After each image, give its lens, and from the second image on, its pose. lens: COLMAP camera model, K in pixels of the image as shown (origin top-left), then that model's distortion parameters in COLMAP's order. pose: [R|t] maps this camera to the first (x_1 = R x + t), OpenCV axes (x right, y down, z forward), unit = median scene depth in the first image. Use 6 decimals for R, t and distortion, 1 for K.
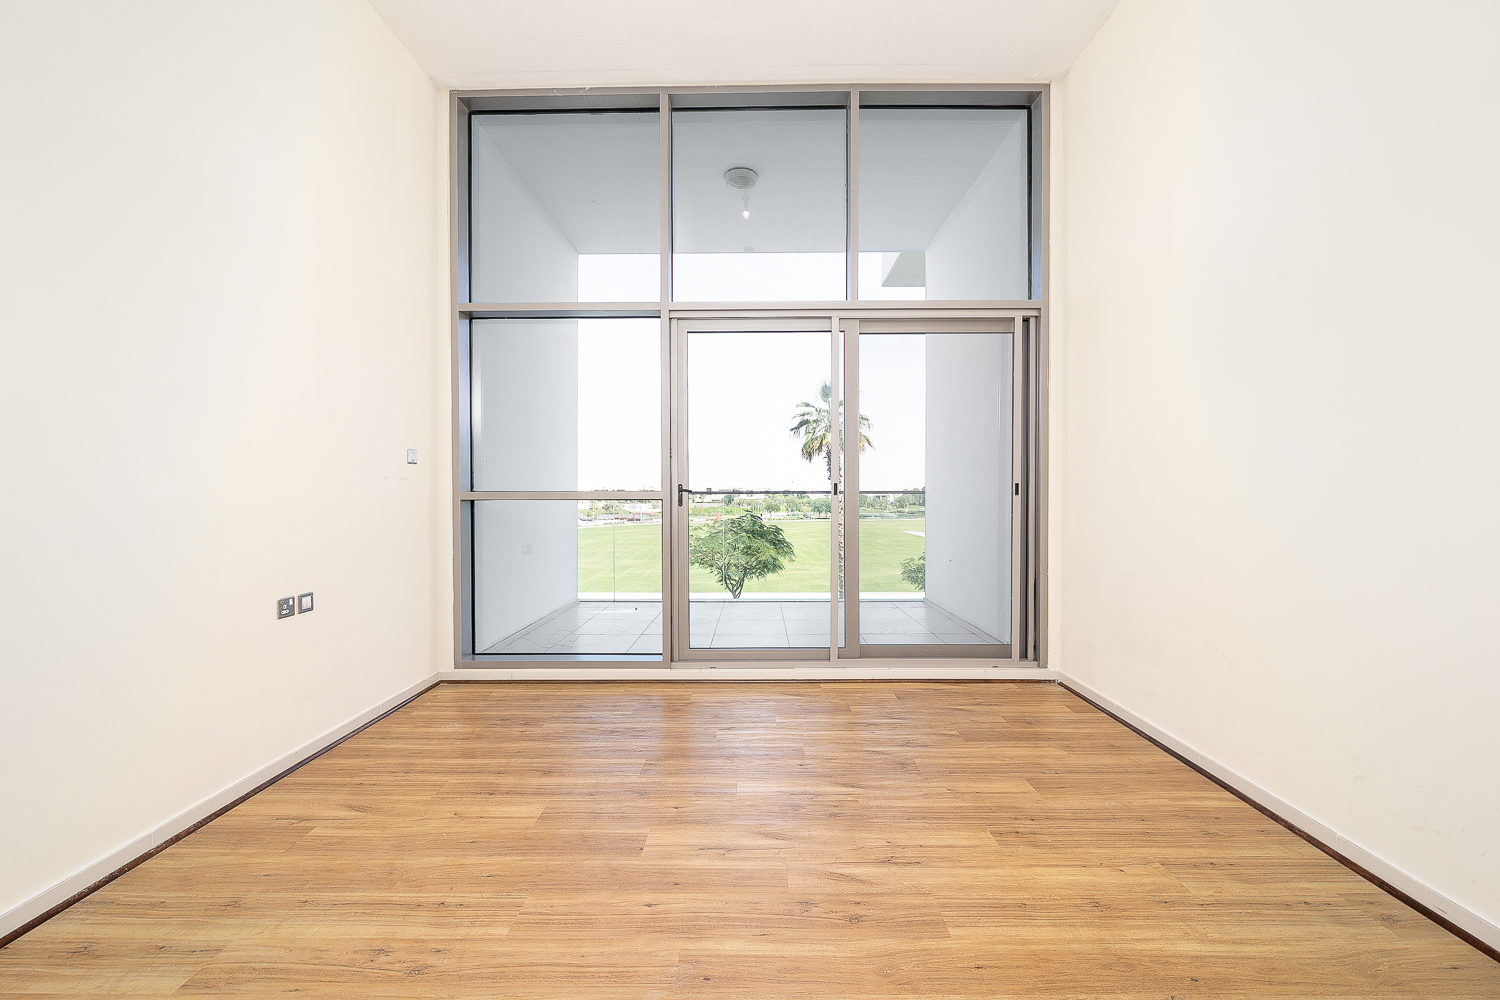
lens RADIAL K [[596.2, 0, 757.5], [0, 596.2, 497.7], [0, 0, 1]] dist [-0.004438, 0.000519]
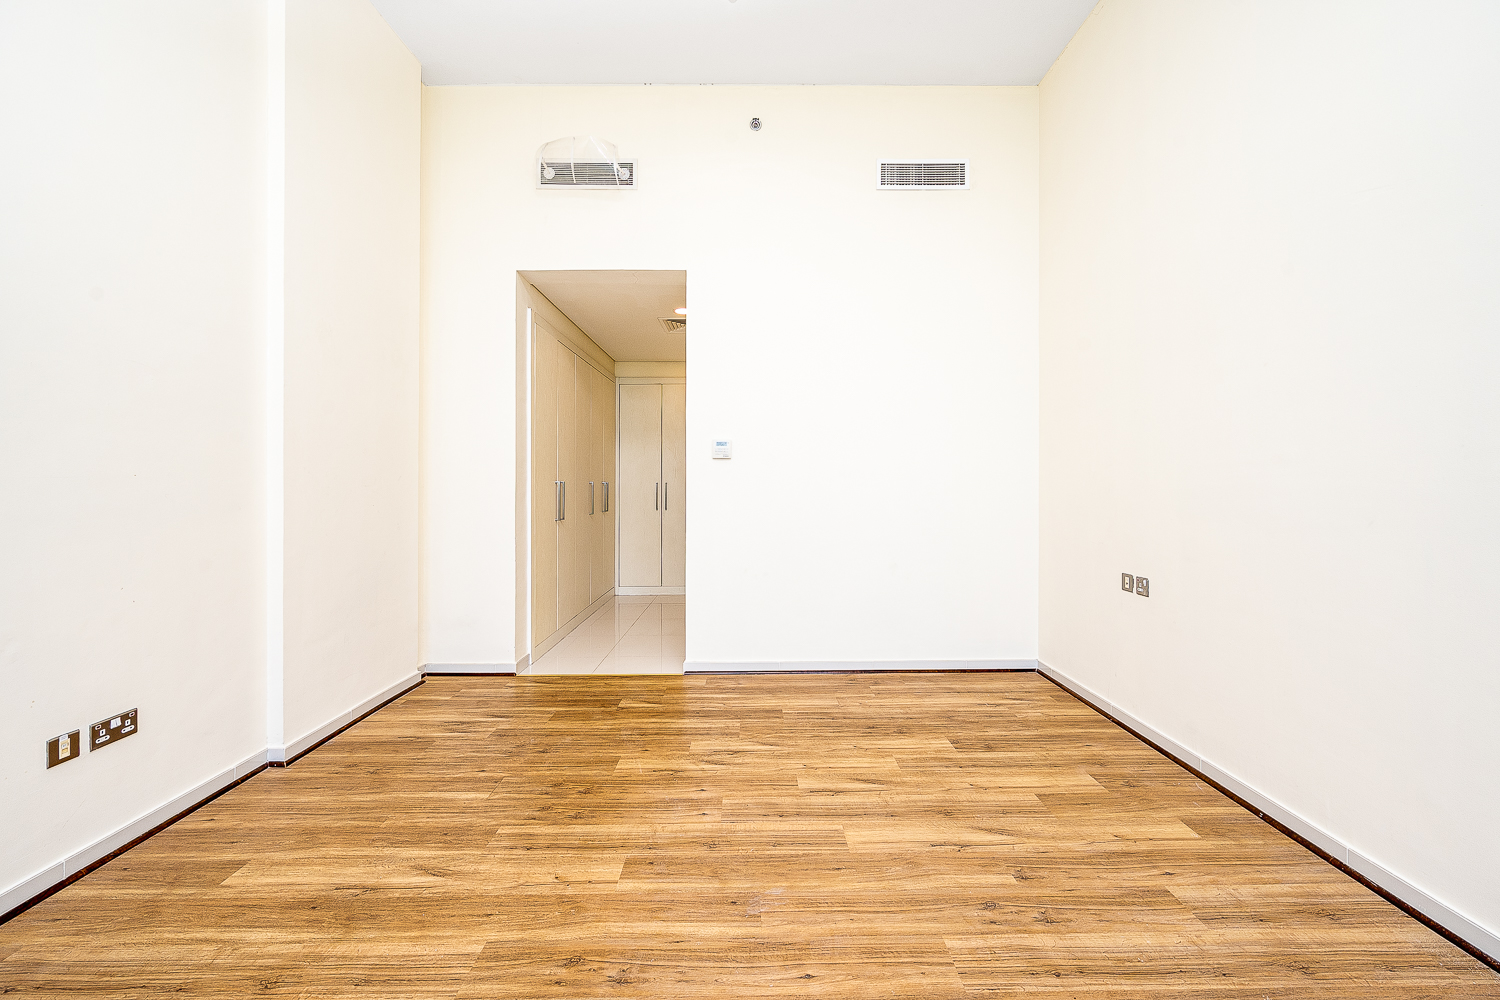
lens RADIAL K [[596.2, 0, 755.5], [0, 596.2, 491.4], [0, 0, 1]] dist [-0.004438, 0.000519]
pose [[-0.999910, 0.006607, -0.011669, -0.108411], [0.006467, 0.999907, 0.011996, -0.009238], [0.011747, 0.011920, -0.999860, 1.952877]]
